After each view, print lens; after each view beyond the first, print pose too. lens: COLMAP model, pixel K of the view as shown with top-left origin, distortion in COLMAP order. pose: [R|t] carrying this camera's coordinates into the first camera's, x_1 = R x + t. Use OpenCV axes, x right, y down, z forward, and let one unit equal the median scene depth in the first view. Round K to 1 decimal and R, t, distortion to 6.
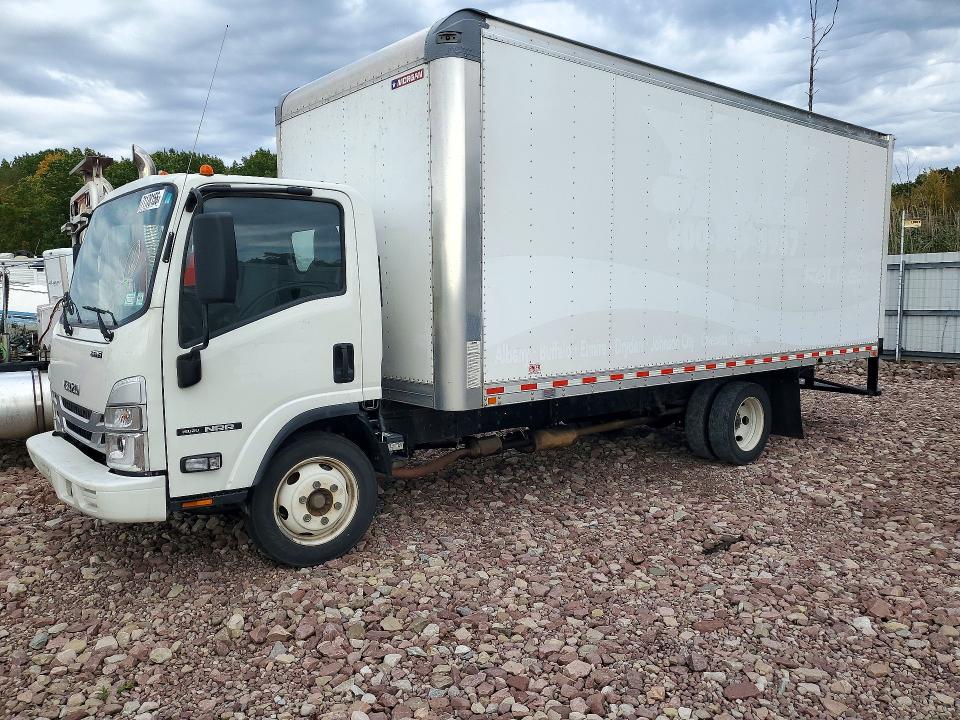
lens RADIAL K [[738.7, 0, 480.0], [0, 738.7, 360.0], [0, 0, 1]] dist [0.003137, -0.004538]
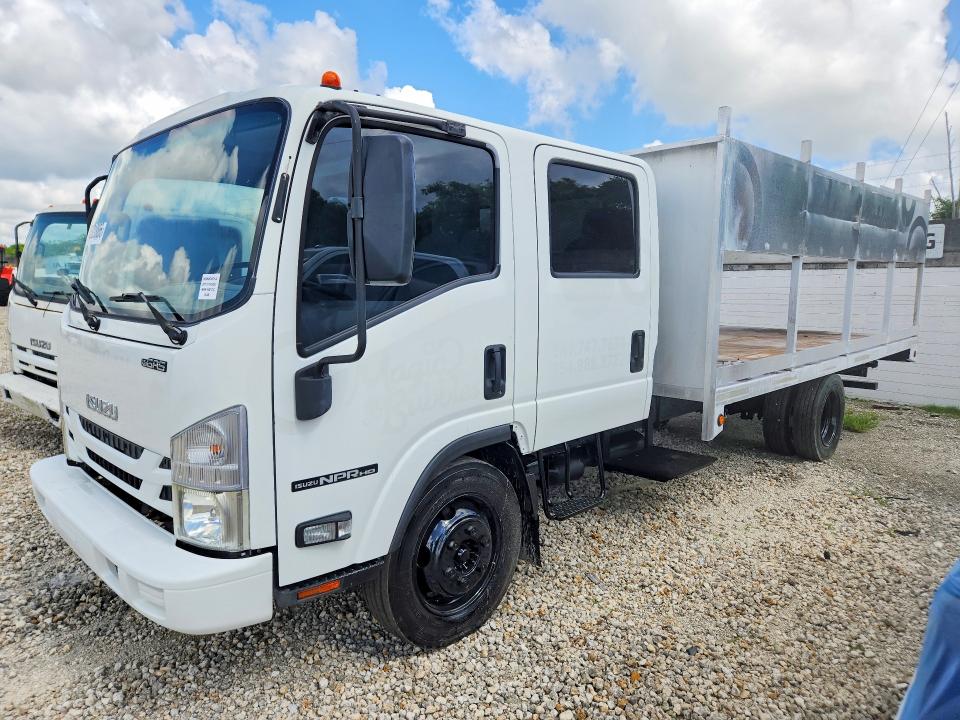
lens RADIAL K [[642.0, 0, 480.0], [0, 642.0, 360.0], [0, 0, 1]] dist [0.040137, 0.000516]
pose [[0.996302, 0.002229, 0.085893, -0.269745], [-0.005564, 0.999239, 0.038612, -0.033460], [-0.085742, -0.038948, 0.995556, 0.390533]]
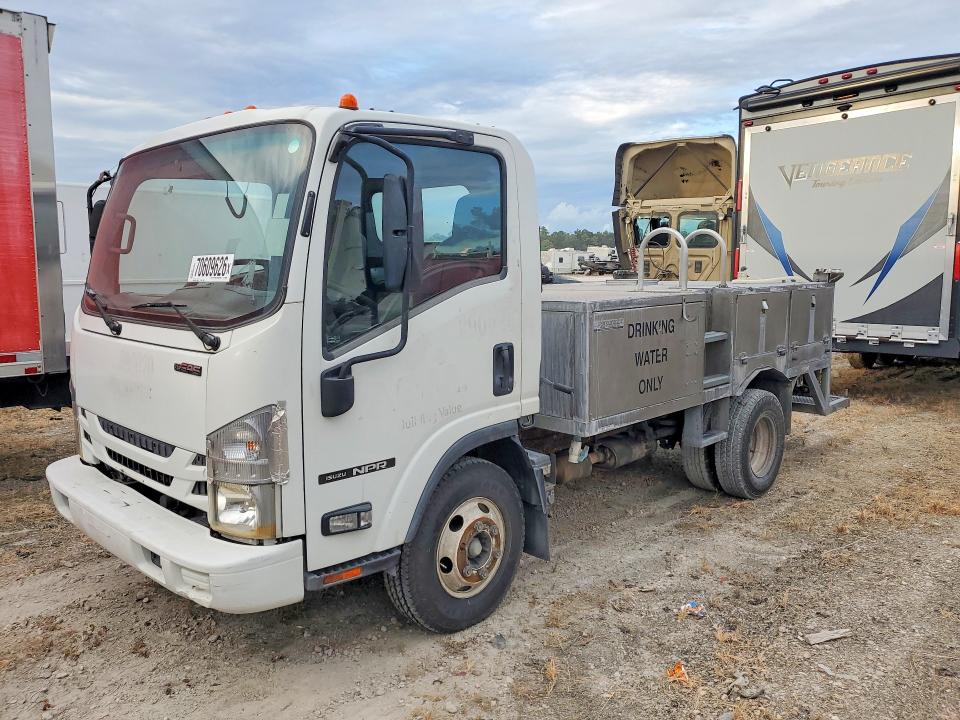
lens RADIAL K [[738.7, 0, 480.0], [0, 738.7, 360.0], [0, 0, 1]] dist [0.003137, -0.004538]
pose [[0.994378, -0.011335, 0.105276, -0.302780], [0.005895, 0.998638, 0.051842, -0.047242], [-0.105720, -0.050930, 0.993091, 0.268176]]
